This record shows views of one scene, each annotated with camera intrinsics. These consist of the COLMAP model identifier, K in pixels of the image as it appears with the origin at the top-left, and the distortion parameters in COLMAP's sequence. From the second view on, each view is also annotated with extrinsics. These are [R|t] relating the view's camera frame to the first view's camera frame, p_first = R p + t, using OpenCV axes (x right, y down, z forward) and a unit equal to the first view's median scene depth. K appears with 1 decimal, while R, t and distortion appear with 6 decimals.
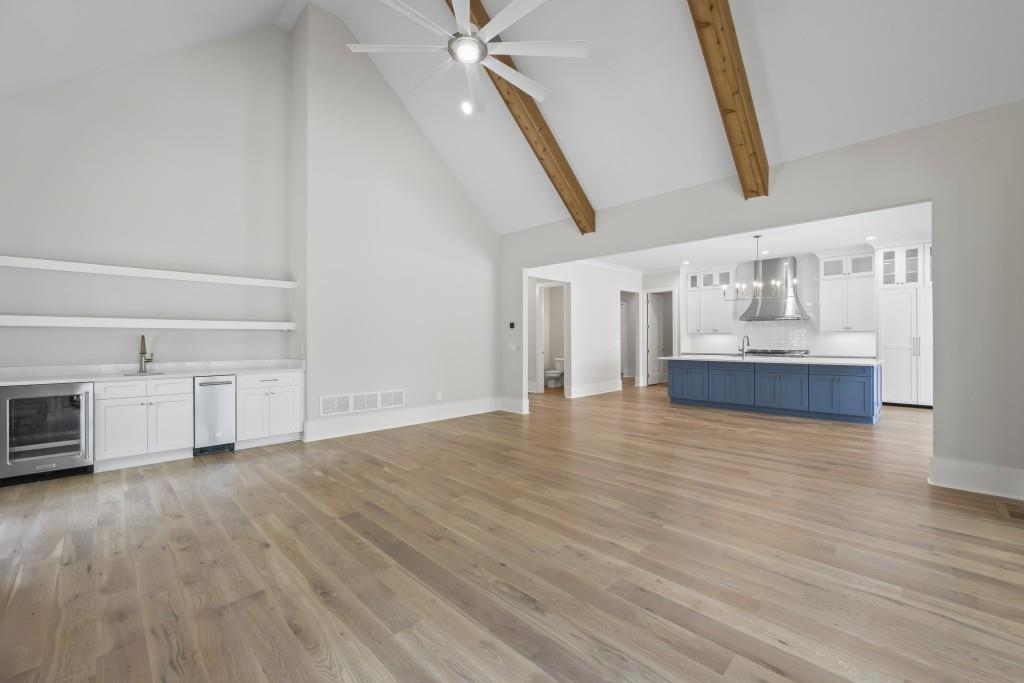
lens RADIAL K [[419.2, 0, 517.0], [0, 419.2, 340.0], [0, 0, 1]] dist [-0.007648, -0.000093]
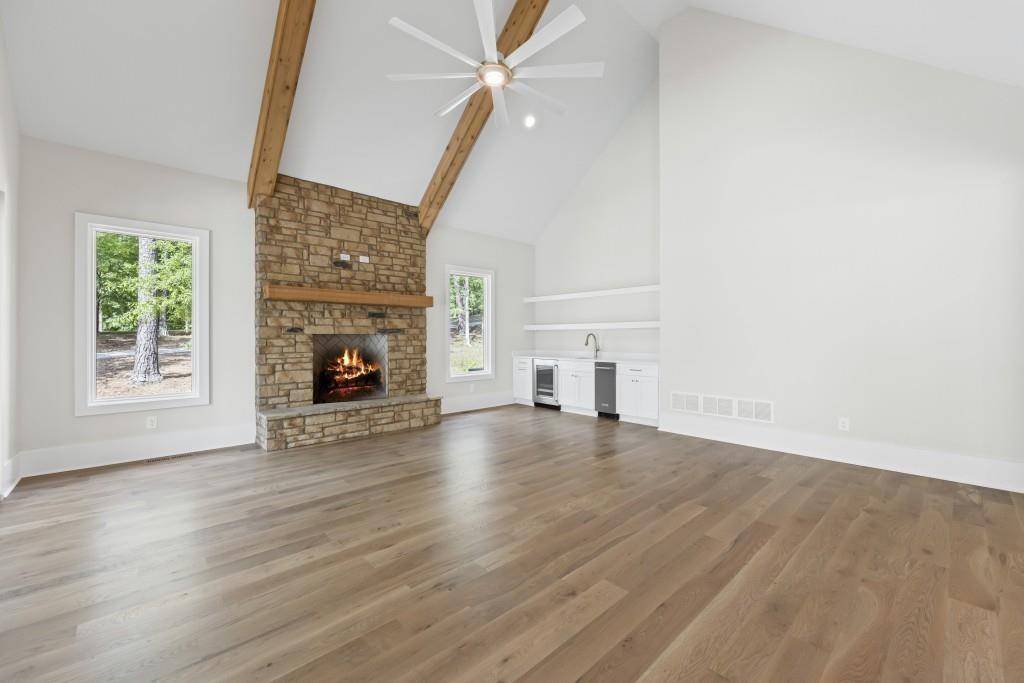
lens RADIAL K [[419.2, 0, 518.3], [0, 419.2, 336.6], [0, 0, 1]] dist [-0.007648, -0.000093]
pose [[-0.047585, 0.001350, -0.998866, 0.832630], [0.001449, 0.999998, 0.001283, -0.003546], [0.998866, -0.001387, -0.047587, 0.942606]]
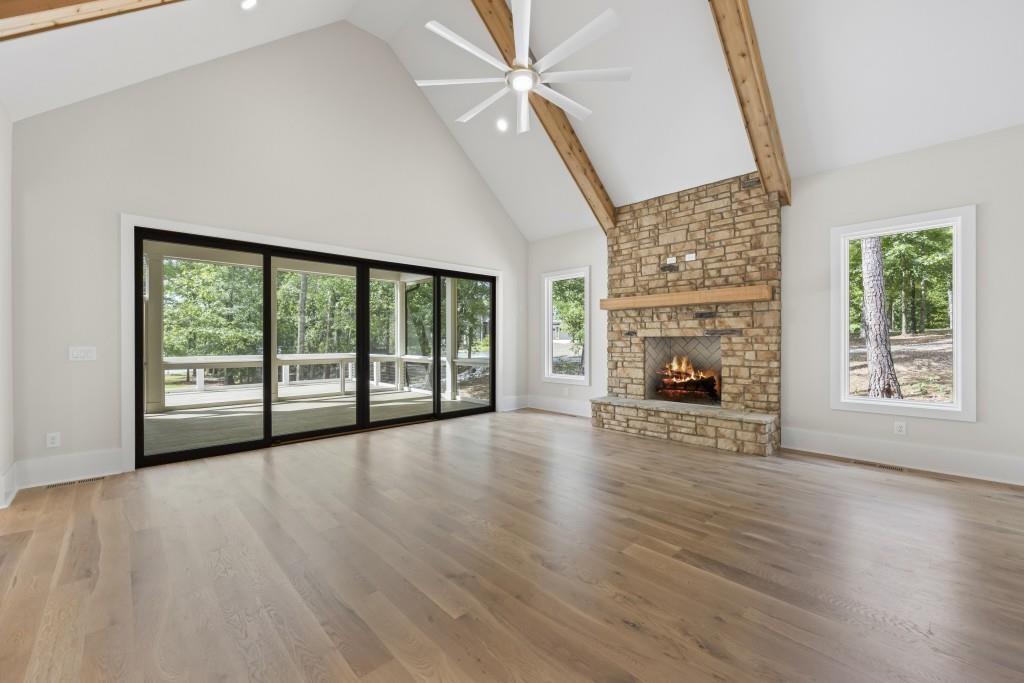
lens RADIAL K [[419.2, 0, 505.5], [0, 419.2, 340.9], [0, 0, 1]] dist [-0.007648, -0.000093]
pose [[-0.998079, 0.004631, 0.061775, -0.114697], [0.004788, 0.999986, 0.002395, -0.001950], [-0.061763, 0.002686, -0.998087, 1.788794]]
